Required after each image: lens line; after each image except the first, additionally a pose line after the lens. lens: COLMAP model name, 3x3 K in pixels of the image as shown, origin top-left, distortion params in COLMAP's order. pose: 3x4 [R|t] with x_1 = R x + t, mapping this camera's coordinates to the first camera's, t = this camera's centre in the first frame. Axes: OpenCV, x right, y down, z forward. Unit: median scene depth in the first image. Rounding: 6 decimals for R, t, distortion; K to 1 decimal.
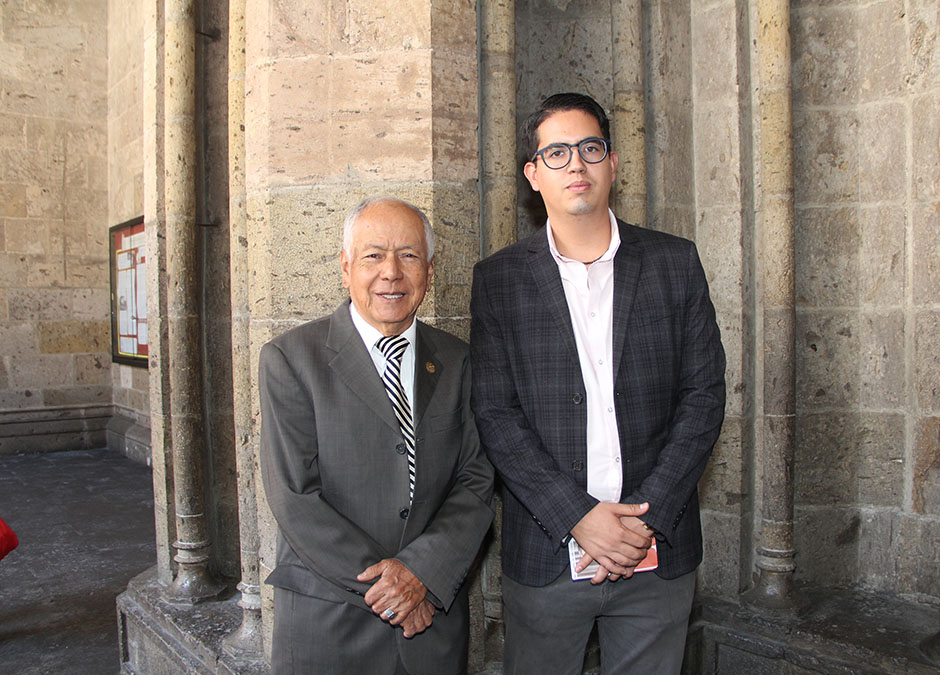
lens RADIAL K [[813.2, 0, 470.0], [0, 813.2, 337.0], [0, 0, 1]] dist [-0.081922, 0.011892]
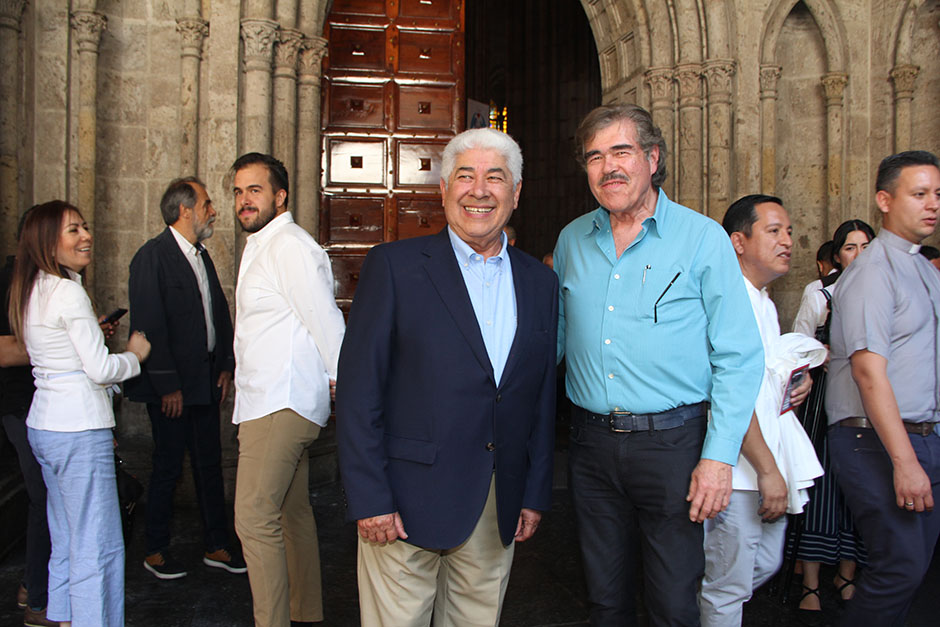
lens RADIAL K [[787.1, 0, 469.9], [0, 787.1, 310.1], [0, 0, 1]] dist [0.003429, 0.034510]
pose [[0.439649, -0.002176, 0.898167, -0.849031], [0.004464, 0.999990, 0.000238, 0.026422], [-0.898158, 0.003905, 0.439655, -0.588457]]
